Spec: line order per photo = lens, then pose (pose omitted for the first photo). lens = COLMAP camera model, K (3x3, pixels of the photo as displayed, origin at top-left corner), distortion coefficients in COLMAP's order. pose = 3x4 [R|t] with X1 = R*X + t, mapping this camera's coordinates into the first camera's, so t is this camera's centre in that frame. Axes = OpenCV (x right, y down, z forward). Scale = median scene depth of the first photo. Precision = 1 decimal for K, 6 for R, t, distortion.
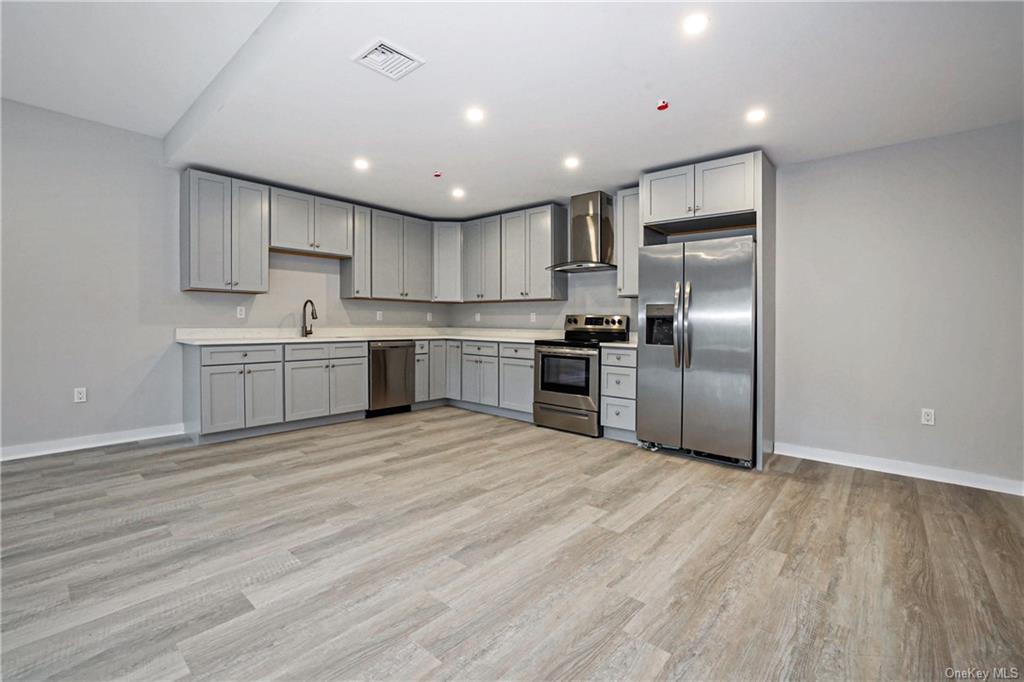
lens RADIAL K [[444.4, 0, 504.7], [0, 444.4, 335.8], [0, 0, 1]] dist [-0.058051, 0.023413]
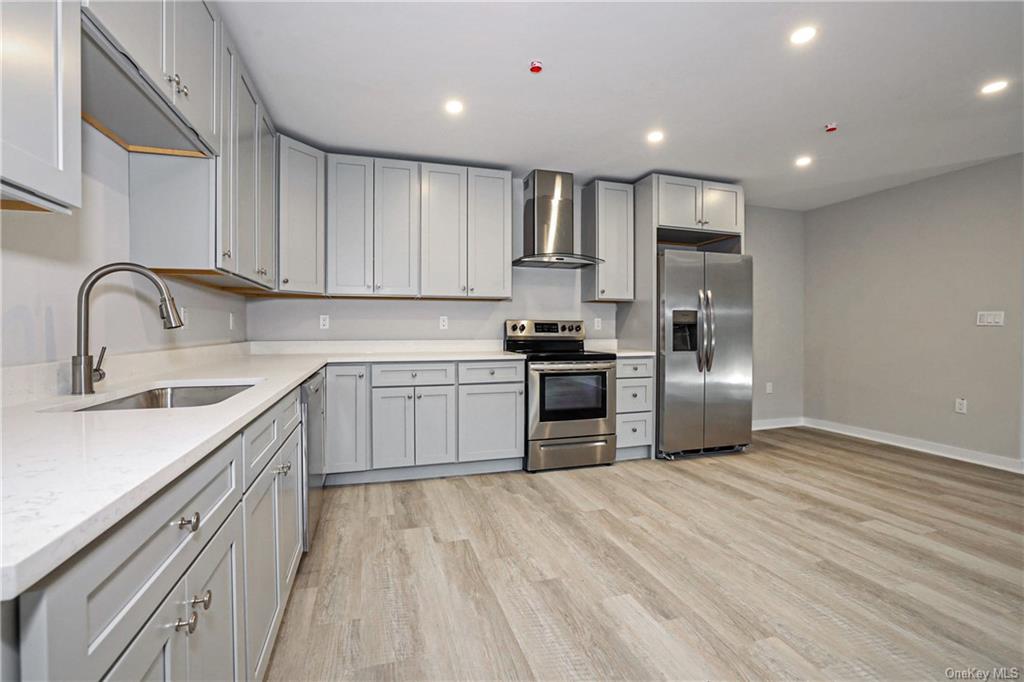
lens RADIAL K [[444.4, 0, 504.7], [0, 444.4, 335.8], [0, 0, 1]] dist [-0.058051, 0.023413]
pose [[0.529824, -0.026766, 0.847685, -0.682163], [0.031133, 0.999442, 0.012098, -0.037839], [-0.847536, 0.019981, 0.530362, 0.787375]]
